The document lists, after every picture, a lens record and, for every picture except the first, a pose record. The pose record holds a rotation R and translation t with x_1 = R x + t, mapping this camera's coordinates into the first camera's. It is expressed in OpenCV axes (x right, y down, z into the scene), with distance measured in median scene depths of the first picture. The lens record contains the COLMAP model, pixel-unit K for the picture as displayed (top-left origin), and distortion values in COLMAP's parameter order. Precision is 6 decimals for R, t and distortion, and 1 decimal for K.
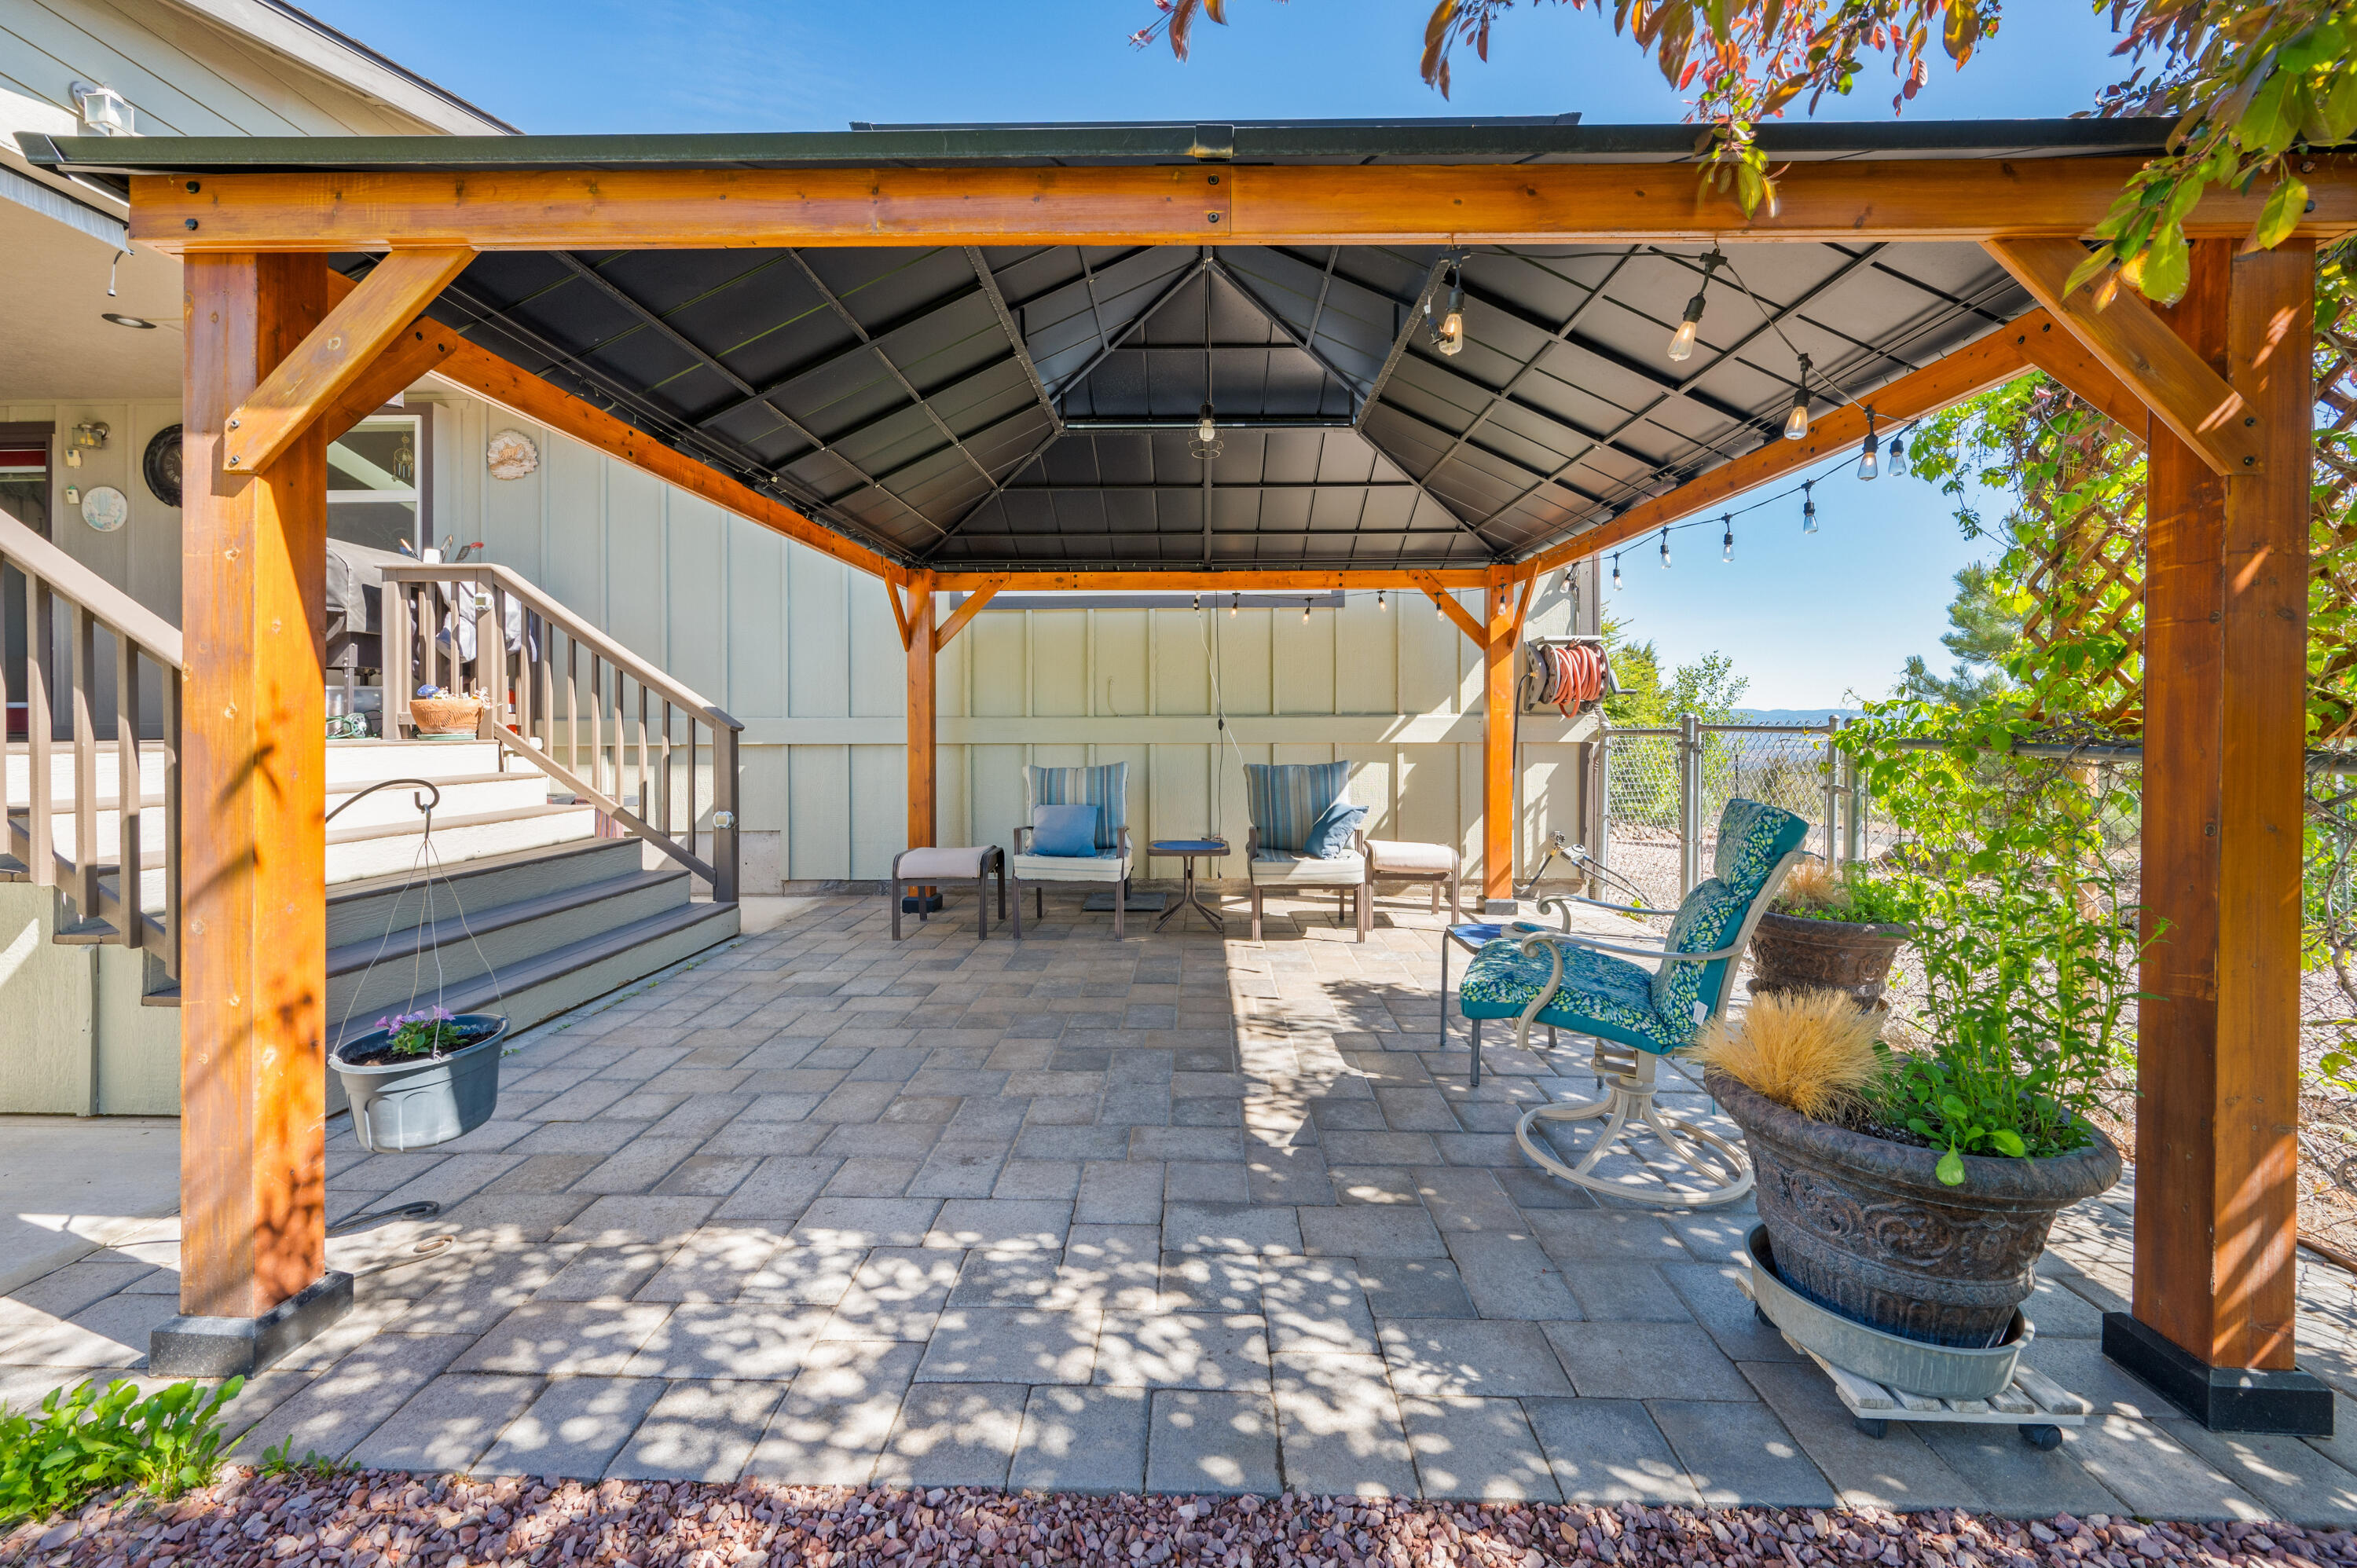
lens RADIAL K [[1106.8, 0, 1180.5], [0, 1106.8, 724.3], [0, 0, 1]] dist [-0.000130, -0.000087]
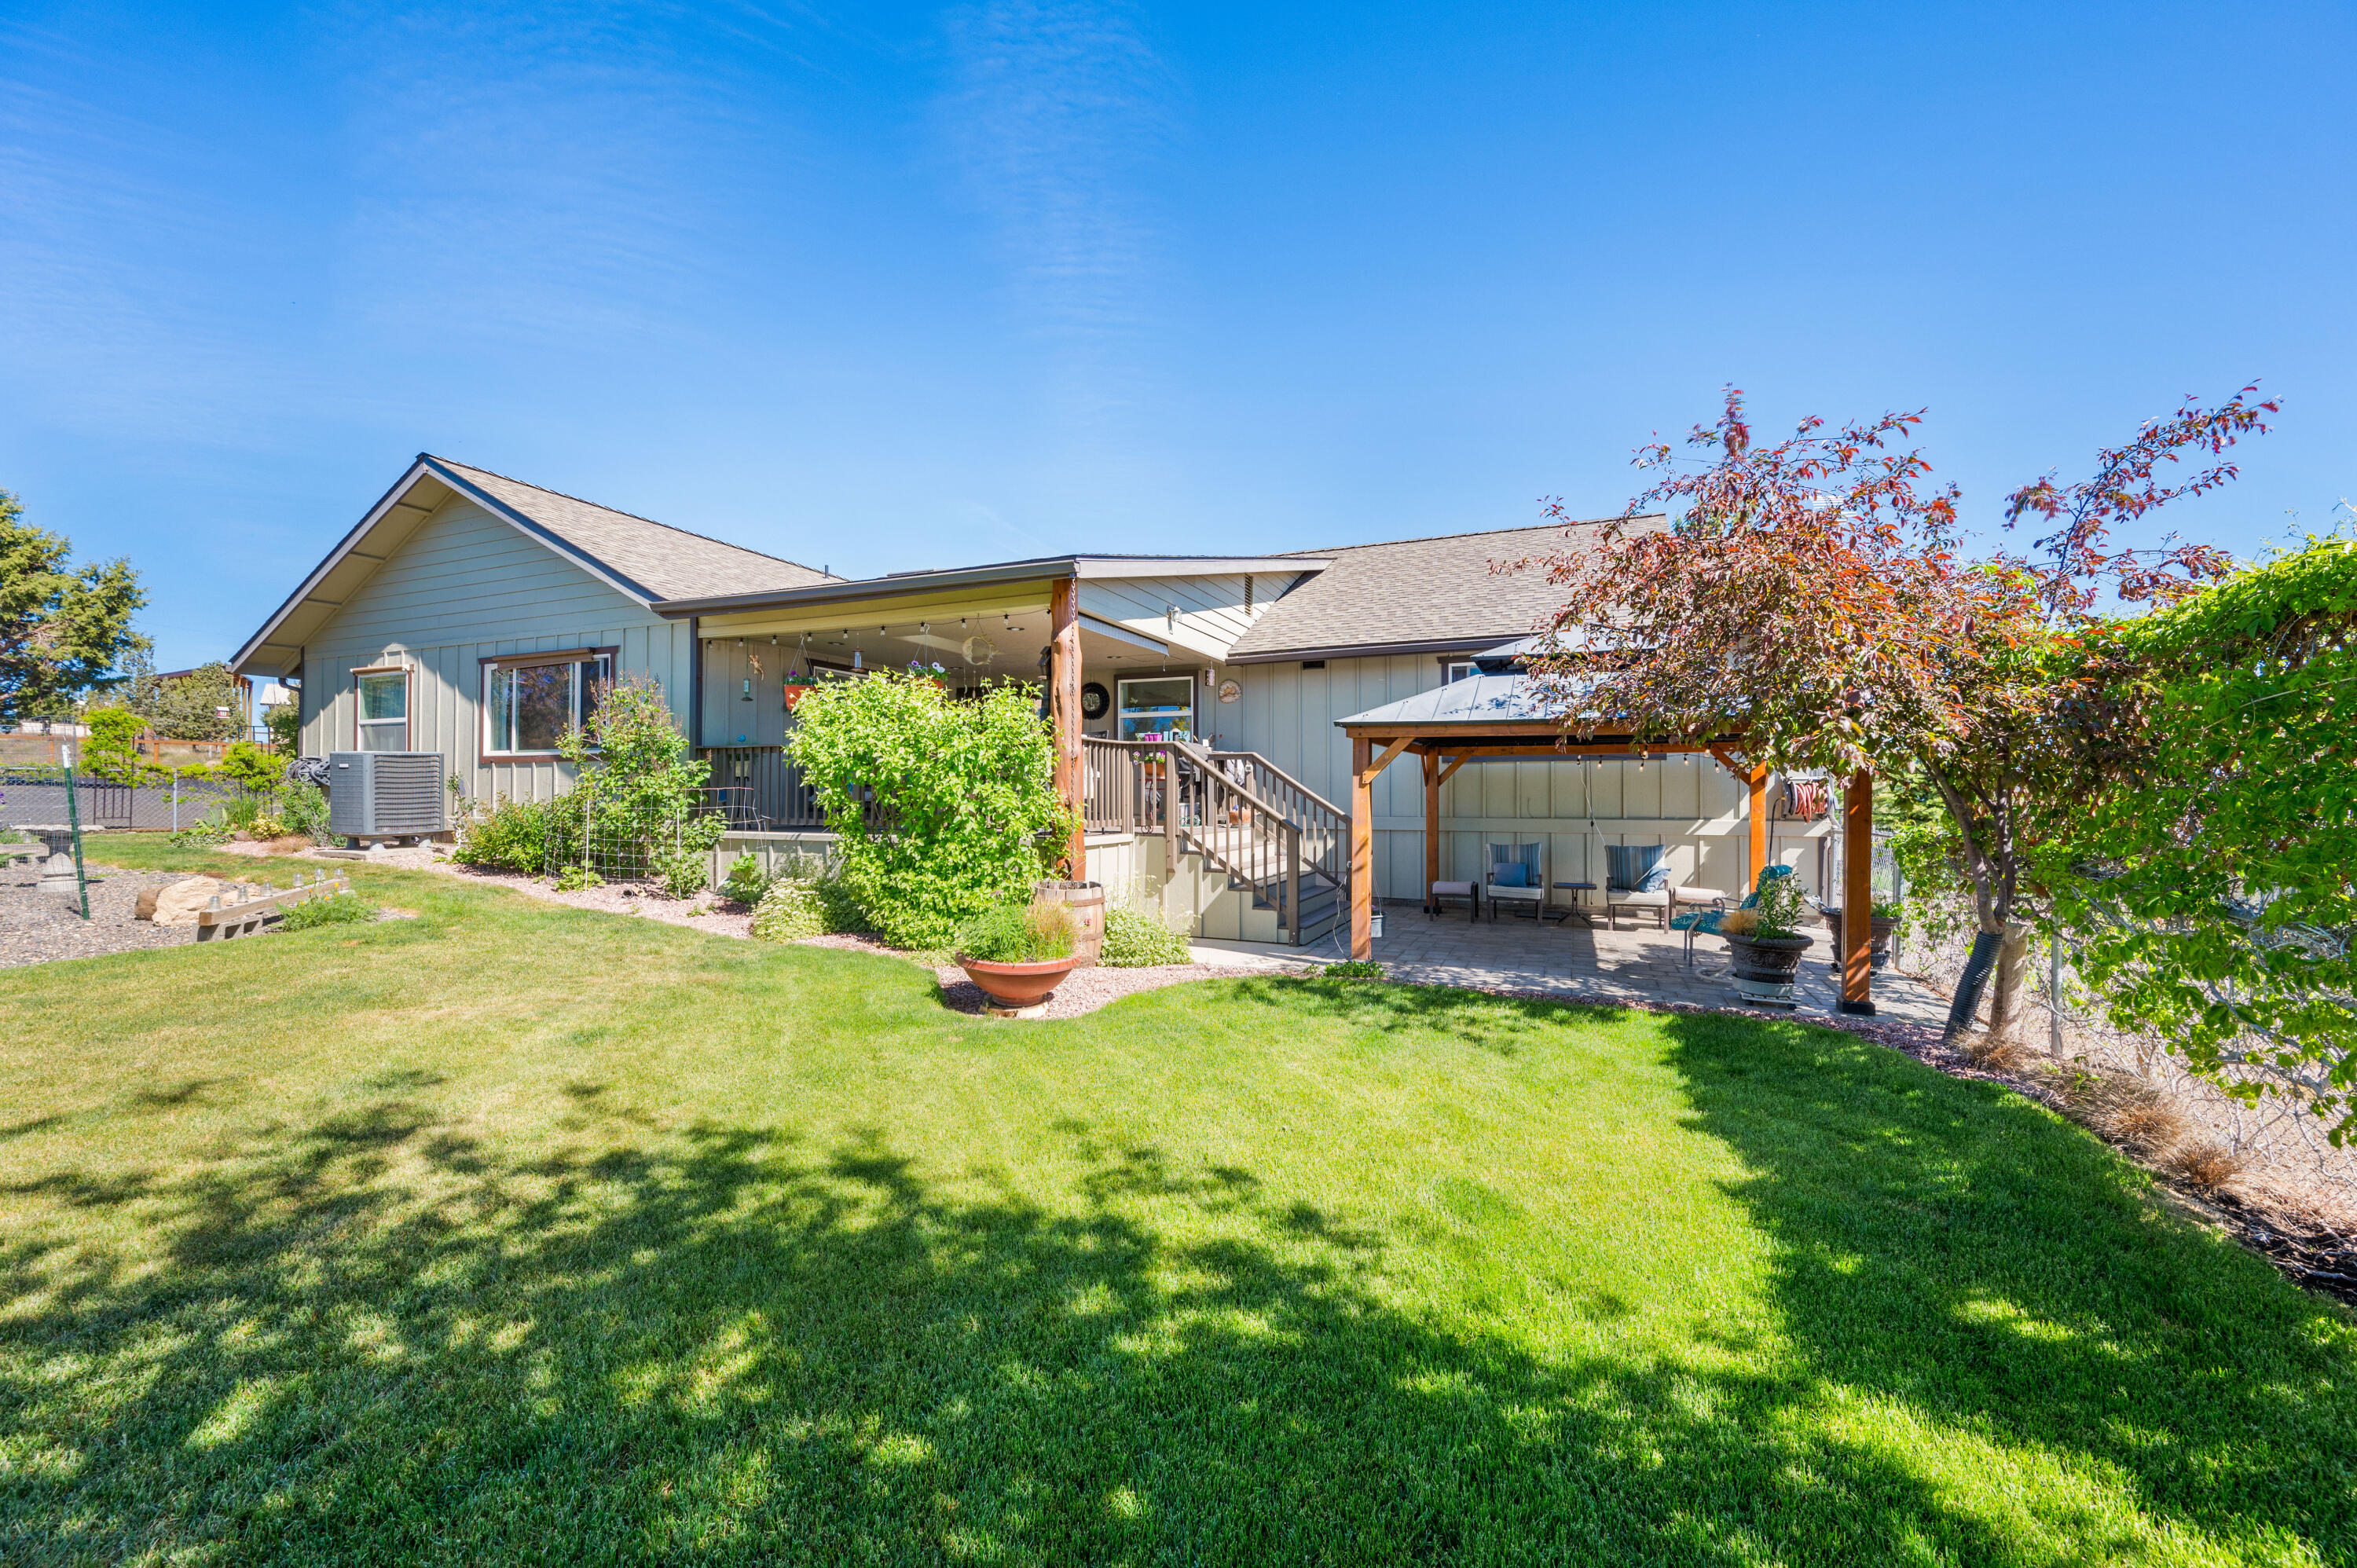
lens RADIAL K [[953.8, 0, 1178.5], [0, 953.8, 784.0], [0, 0, 1]] dist [-0.001187, -0.000243]
pose [[0.928643, 0.002208, -0.370968, -0.017758], [-0.006643, 0.999921, -0.010677, -0.049169], [0.370915, 0.012379, 0.928584, -0.850568]]
